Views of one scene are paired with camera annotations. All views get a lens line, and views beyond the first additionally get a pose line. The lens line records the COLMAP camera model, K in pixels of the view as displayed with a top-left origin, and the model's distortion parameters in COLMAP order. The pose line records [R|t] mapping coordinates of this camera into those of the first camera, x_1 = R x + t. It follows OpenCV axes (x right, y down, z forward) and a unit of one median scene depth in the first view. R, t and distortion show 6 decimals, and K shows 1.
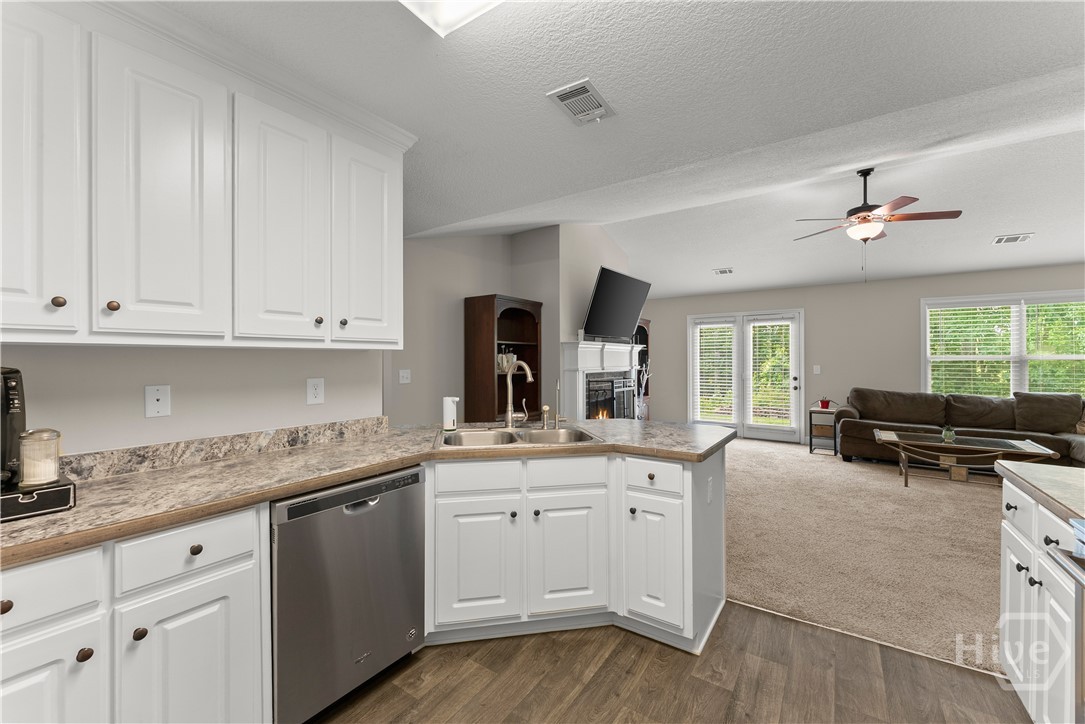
lens RADIAL K [[434.4, 0, 538.4], [0, 434.4, 361.1], [0, 0, 1]] dist [-0.000690, -0.000711]
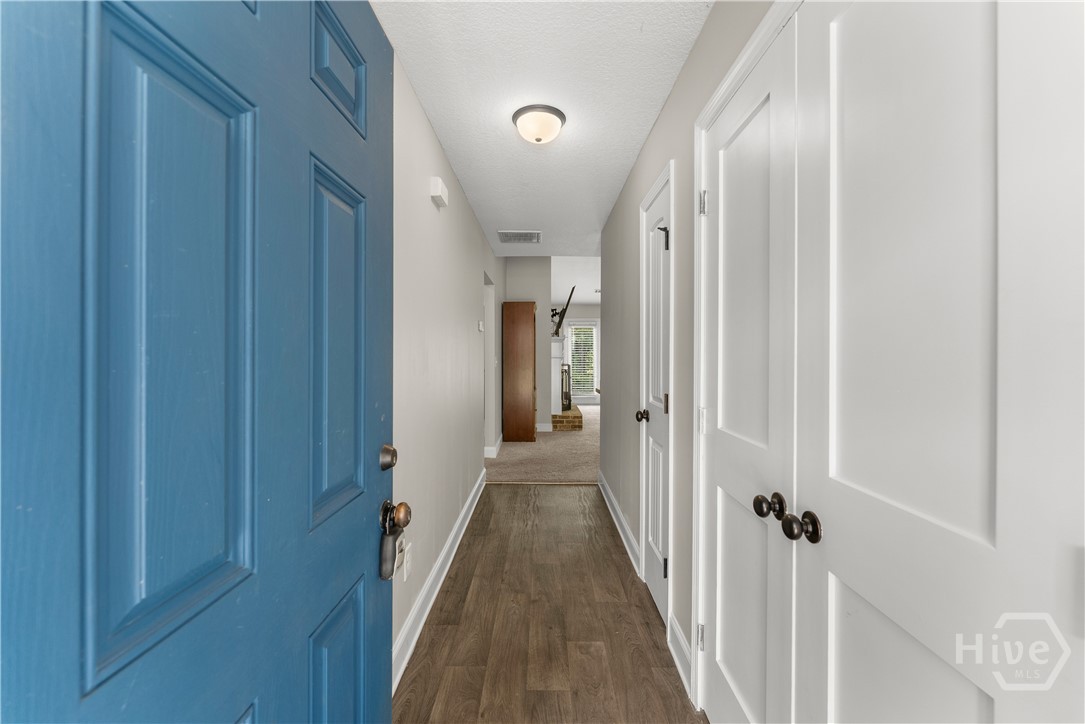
lens RADIAL K [[434.4, 0, 540.2], [0, 434.4, 356.7], [0, 0, 1]] dist [-0.000690, -0.000711]
pose [[-0.826398, -0.000588, -0.563086, 0.432025], [-0.004984, 0.999968, 0.006269, 0.009245], [0.563064, 0.007987, -0.826374, 0.716506]]
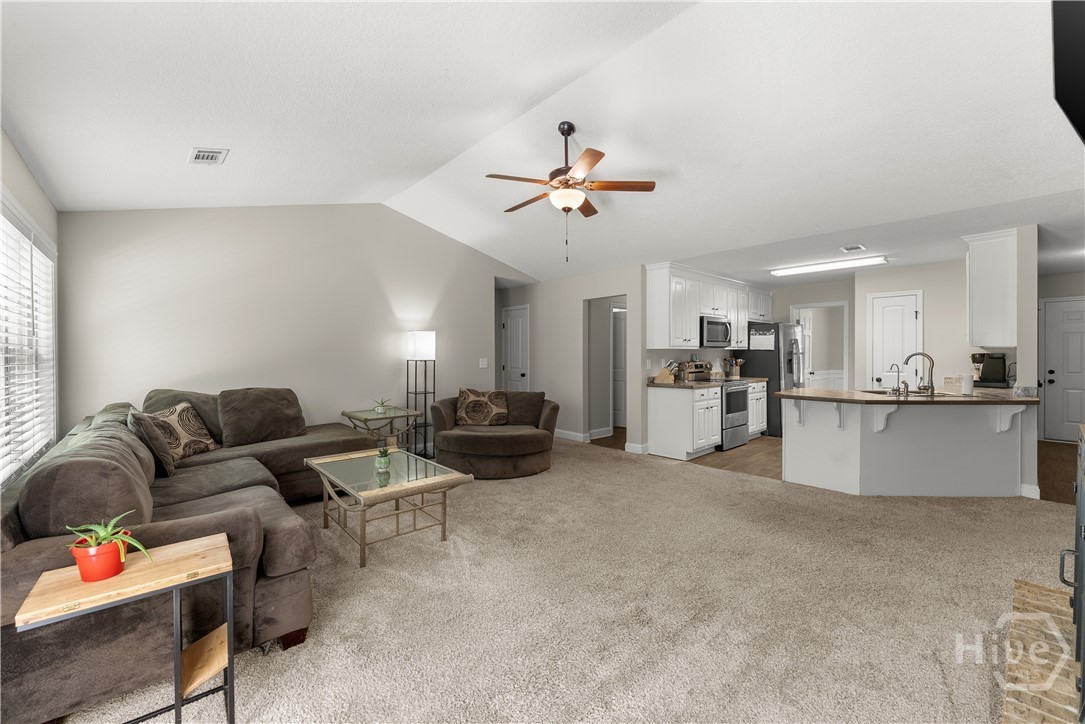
lens RADIAL K [[434.4, 0, 537.2], [0, 434.4, 357.1], [0, 0, 1]] dist [-0.000690, -0.000711]
pose [[-0.972735, 0.002616, 0.231906, 0.537704], [0.005513, 0.999915, 0.011846, -0.004940], [-0.231855, 0.012802, -0.972666, 1.599868]]
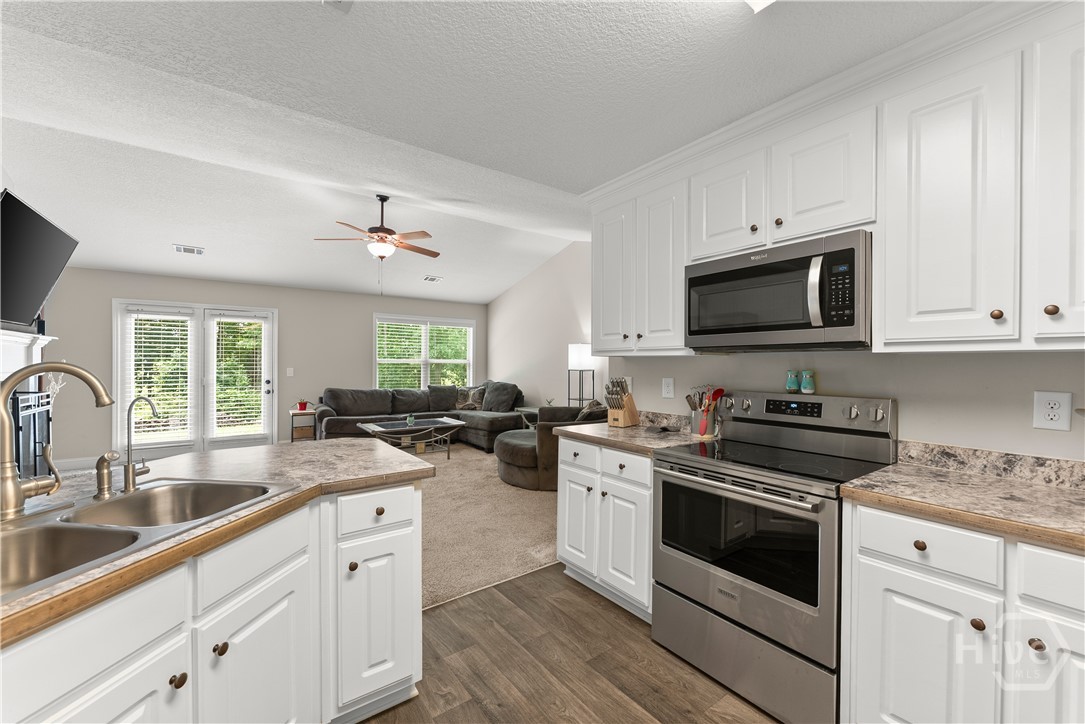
lens RADIAL K [[434.4, 0, 536.6], [0, 434.4, 366.1], [0, 0, 1]] dist [-0.000690, -0.000711]
pose [[0.330269, -0.002881, 0.943882, -0.165958], [-0.003003, 0.999987, 0.004103, 0.000346], [-0.943882, -0.004190, 0.330257, 0.205724]]
